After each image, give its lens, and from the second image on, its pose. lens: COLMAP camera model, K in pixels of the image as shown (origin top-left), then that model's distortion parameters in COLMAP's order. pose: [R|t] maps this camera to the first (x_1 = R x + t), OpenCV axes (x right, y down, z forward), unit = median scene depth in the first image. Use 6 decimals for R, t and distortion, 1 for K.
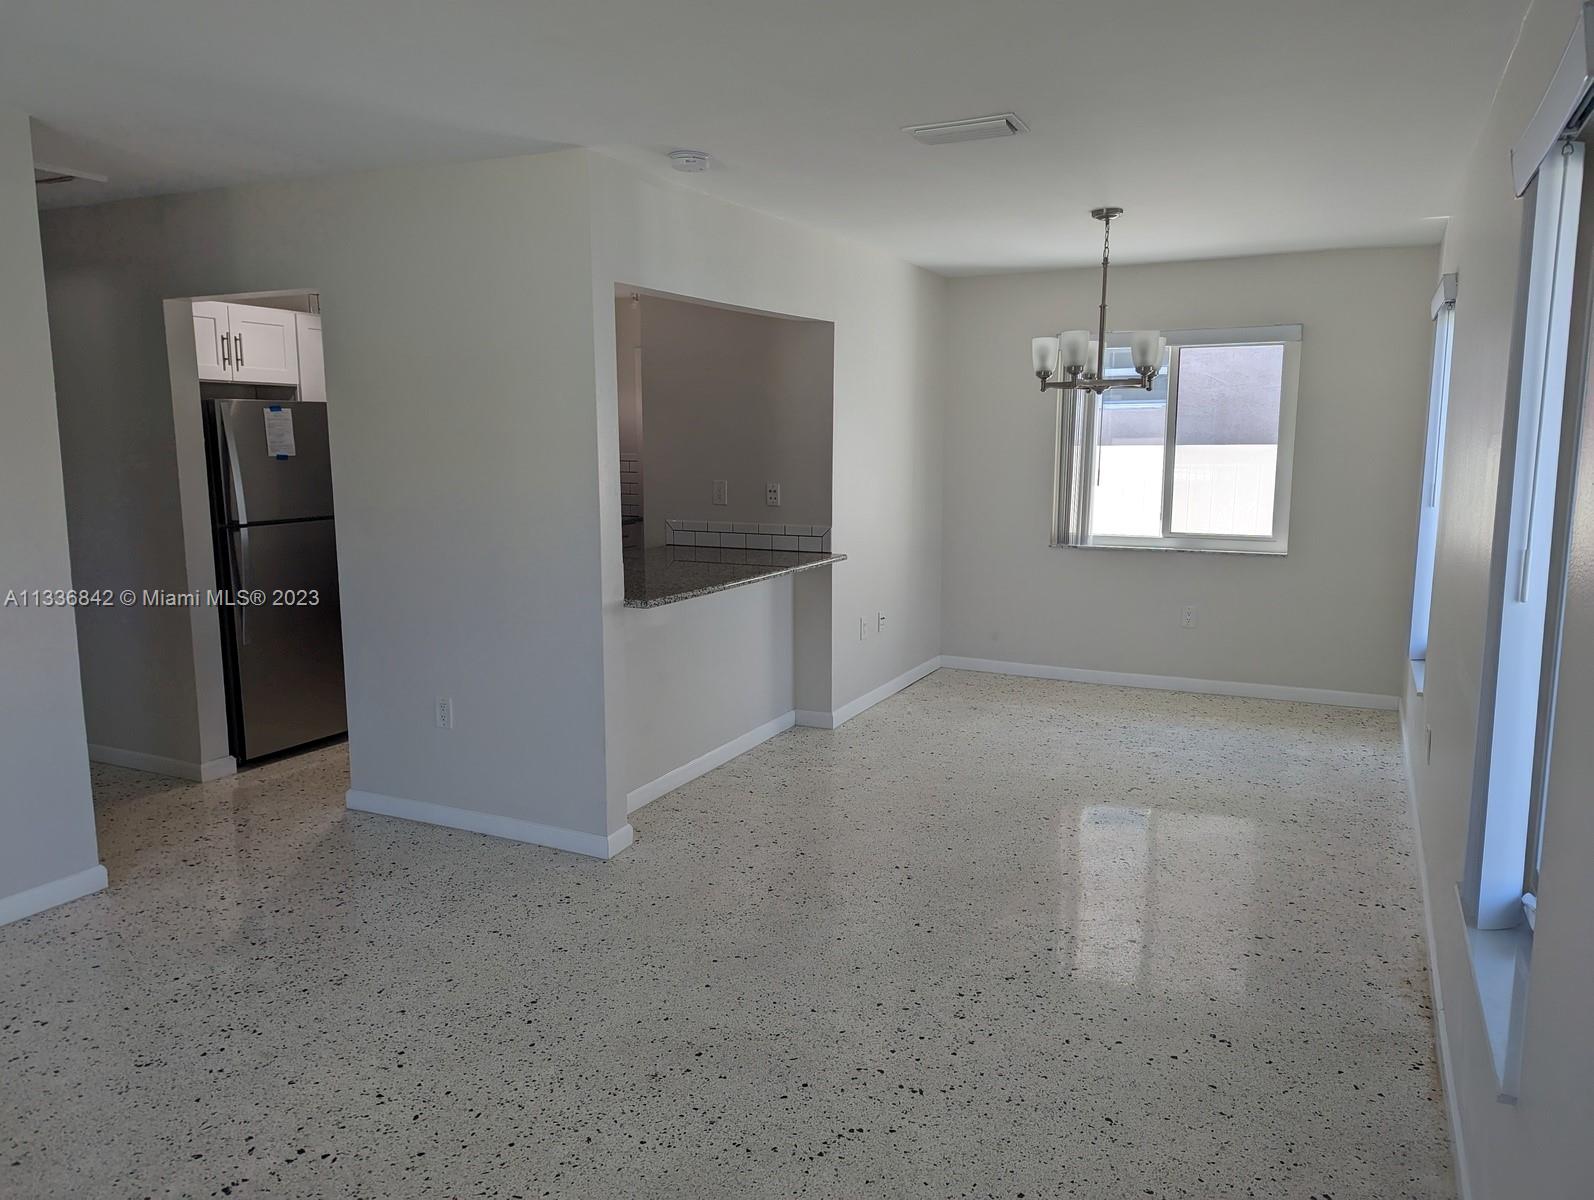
lens RADIAL K [[1120.7, 0, 810.2], [0, 1120.7, 597.1], [0, 0, 1]] dist [0.072580, -0.069548]
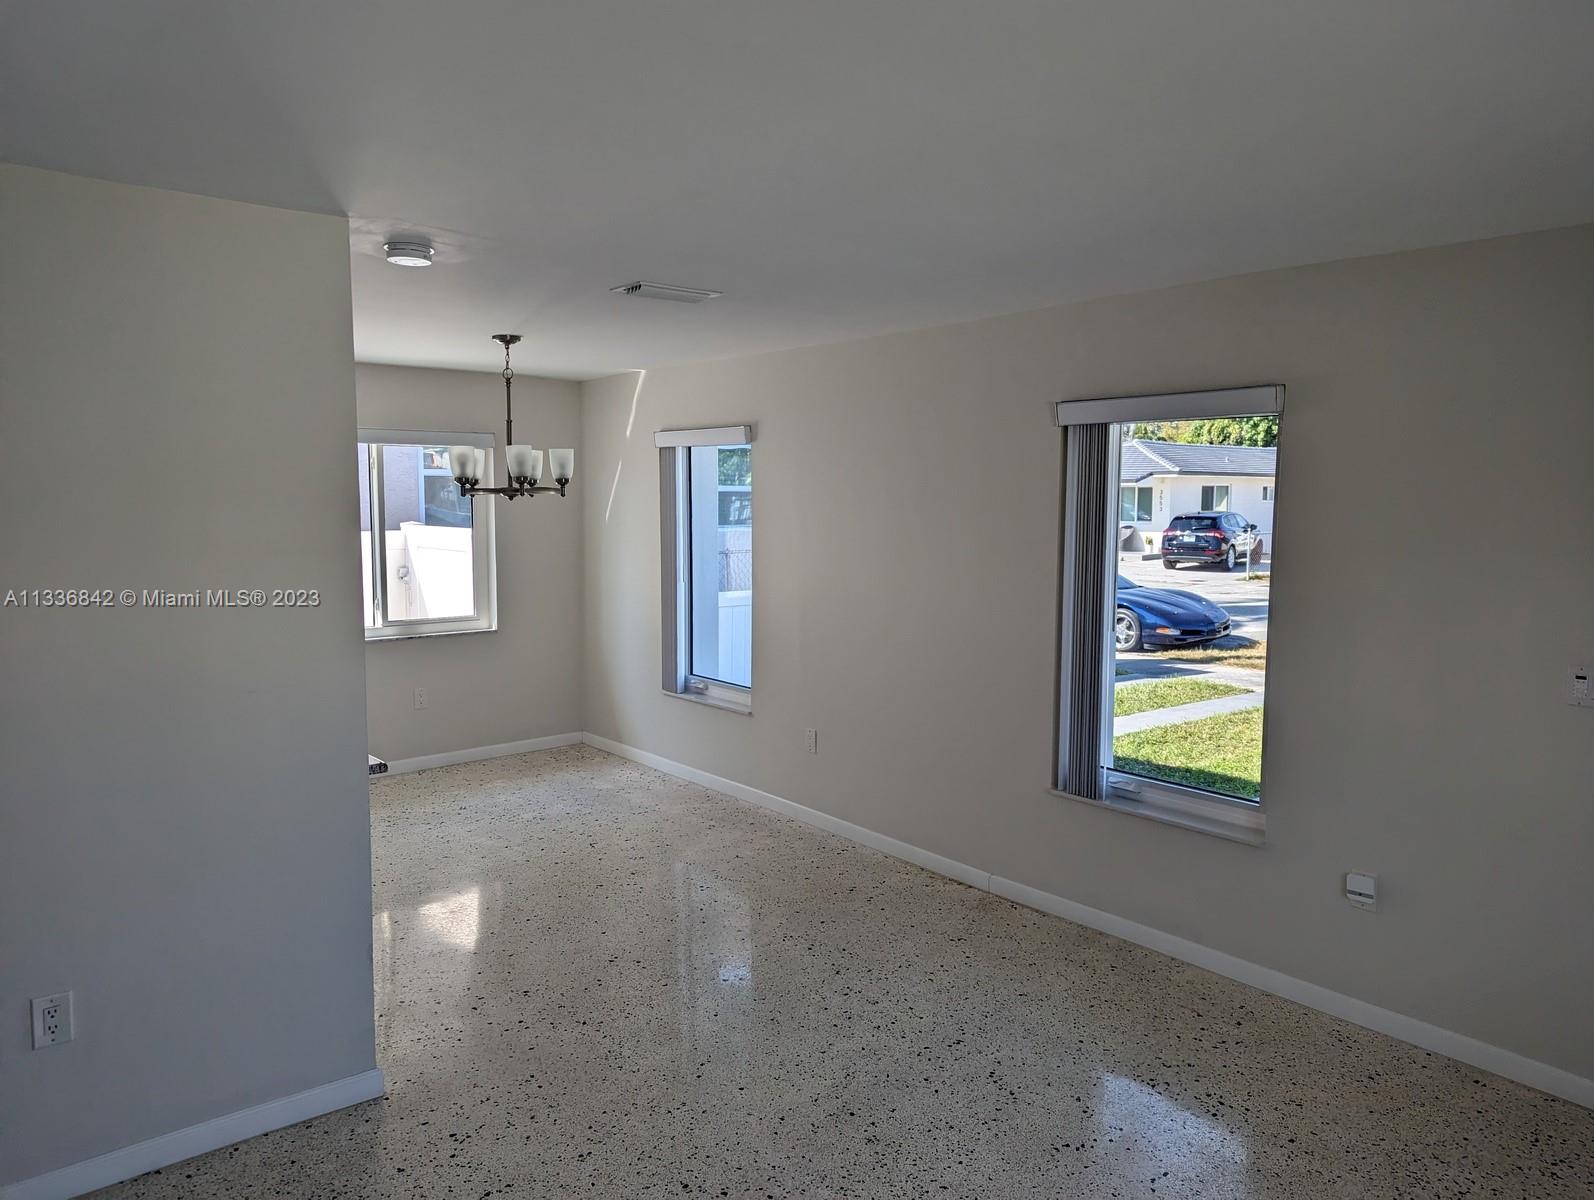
lens RADIAL K [[1120.7, 0, 817.8], [0, 1120.7, 603.2], [0, 0, 1]] dist [0.072580, -0.069548]
pose [[0.402673, -0.087928, 0.911111, -0.600967], [0.128445, 0.990955, 0.038866, -0.081935], [-0.906287, 0.101377, 0.410324, 0.281776]]
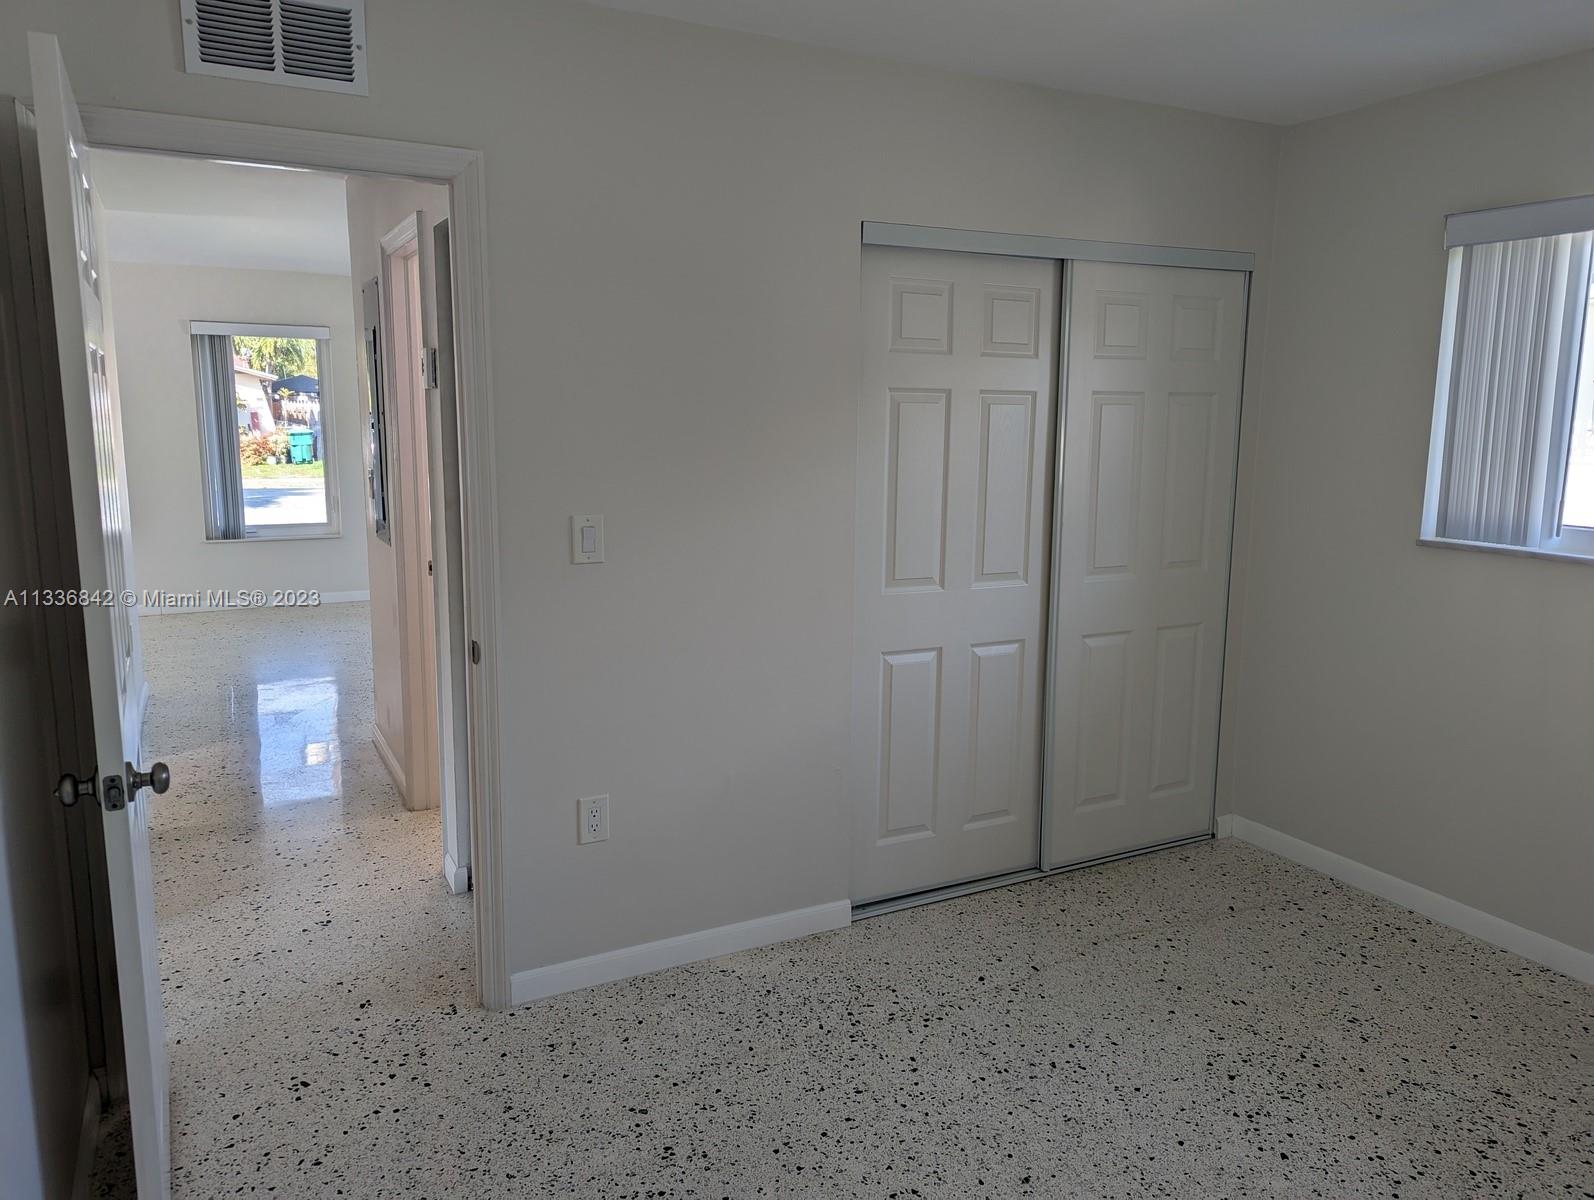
lens RADIAL K [[1120.7, 0, 822.2], [0, 1120.7, 583.4], [0, 0, 1]] dist [0.072580, -0.069548]
pose [[-0.818152, -0.097772, 0.566628, -1.358412], [0.072513, 0.960026, 0.270355, -0.192571], [-0.570411, 0.262280, -0.778358, 1.277364]]
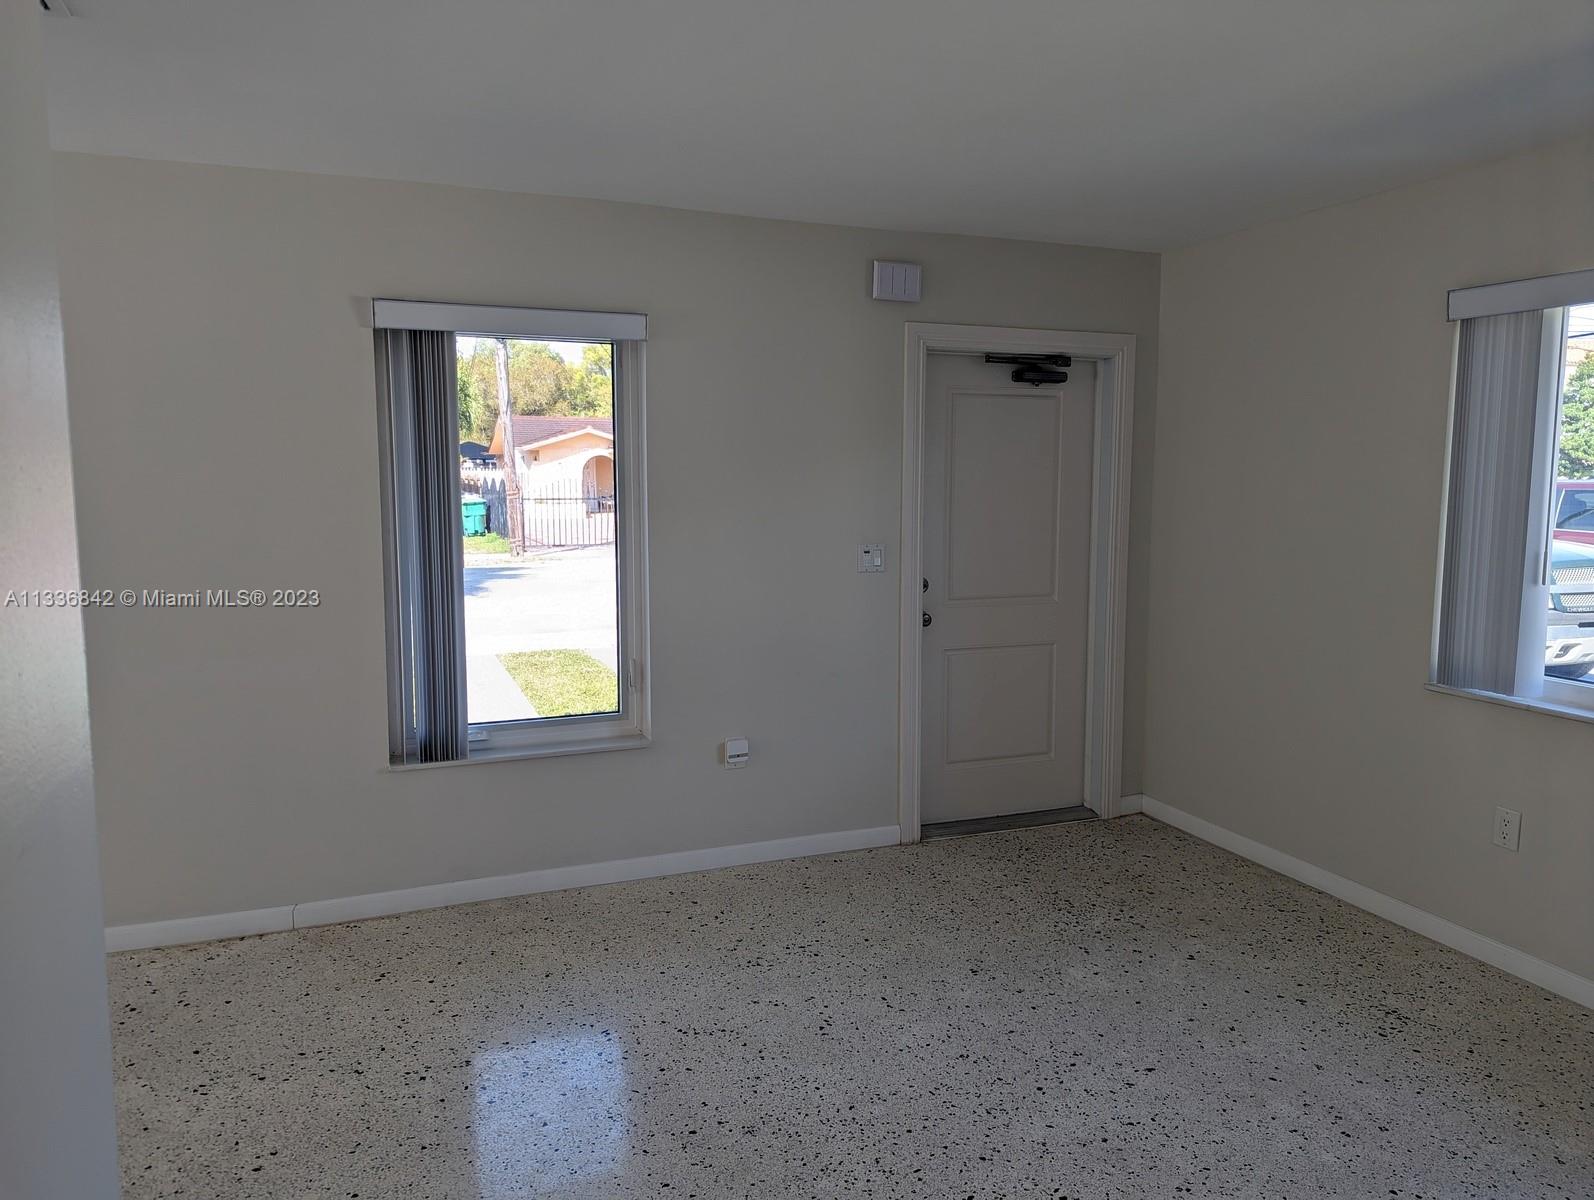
lens RADIAL K [[1120.7, 0, 811.8], [0, 1120.7, 590.7], [0, 0, 1]] dist [0.072580, -0.069548]
pose [[-0.740858, -0.075183, 0.667441, -0.421879], [0.094042, 0.972316, 0.213913, -0.125458], [-0.665046, 0.221246, -0.713277, 0.826649]]
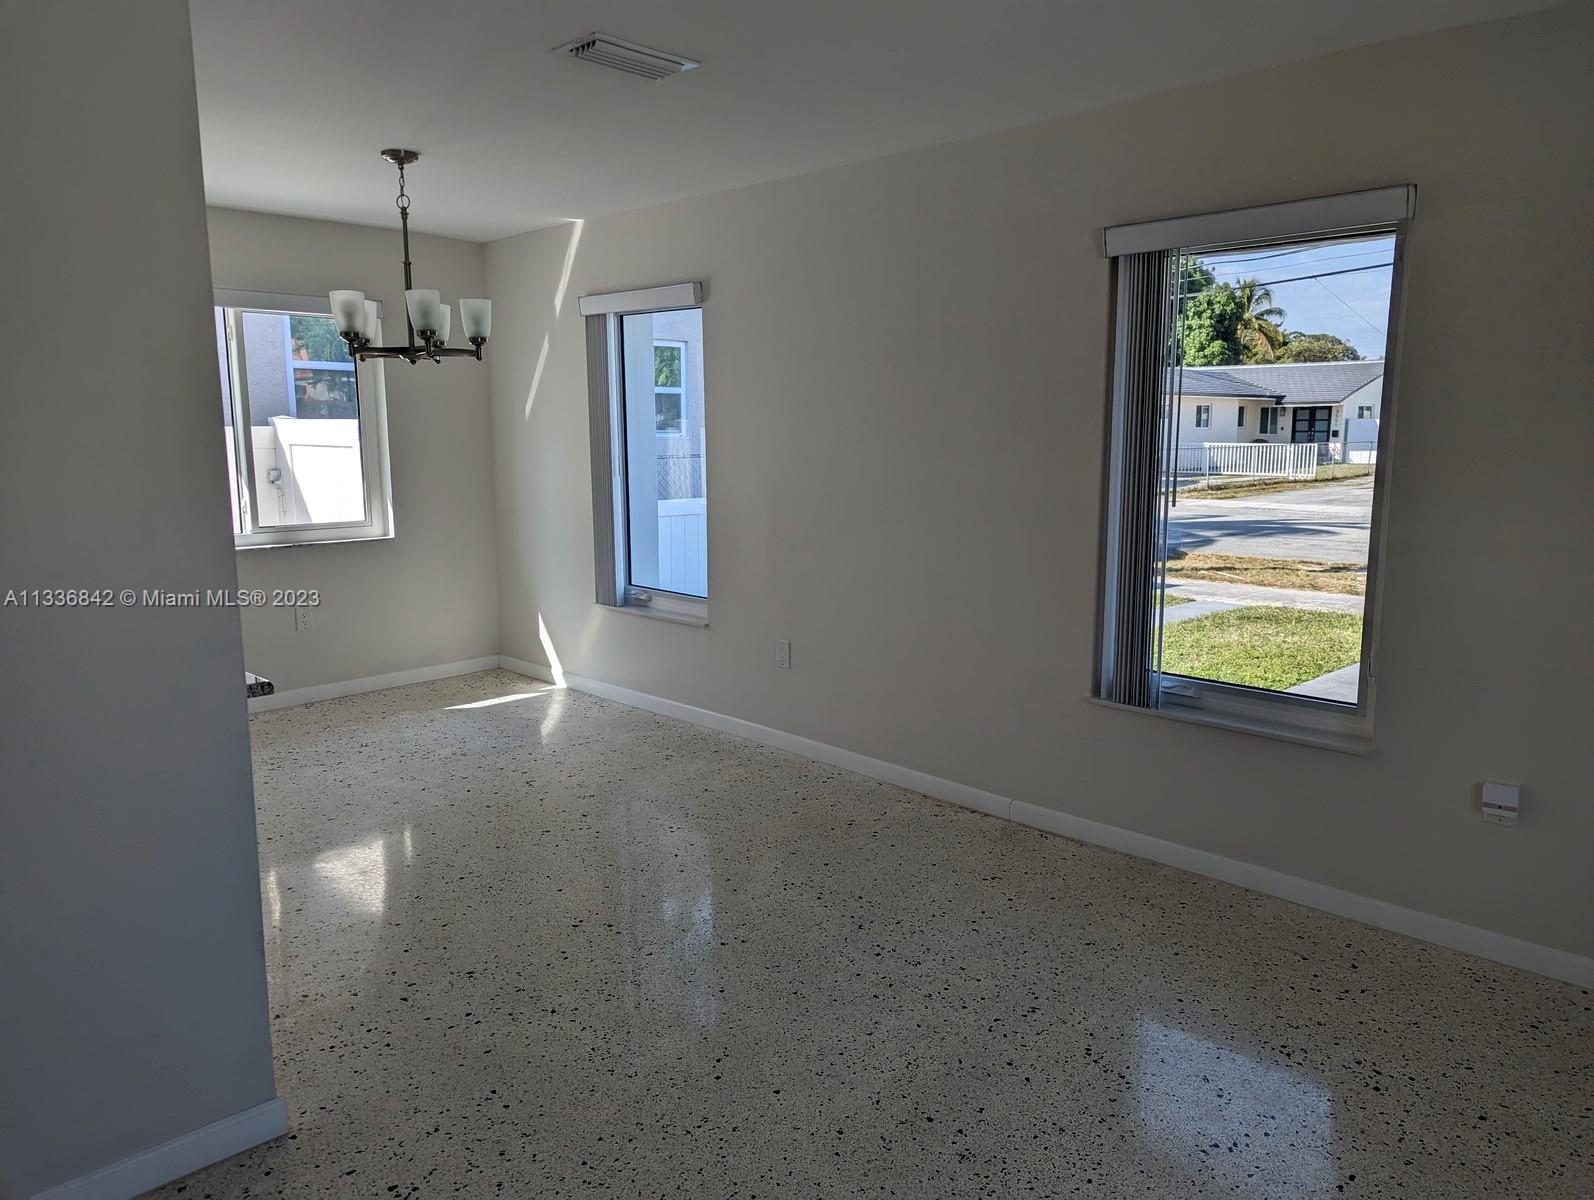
lens RADIAL K [[1120.7, 0, 823.1], [0, 1120.7, 596.5], [0, 0, 1]] dist [0.072580, -0.069548]
pose [[0.308065, -0.147192, 0.939910, -0.479823], [0.138845, 0.984337, 0.108642, -0.050986], [-0.941179, 0.097033, 0.323676, 0.414894]]
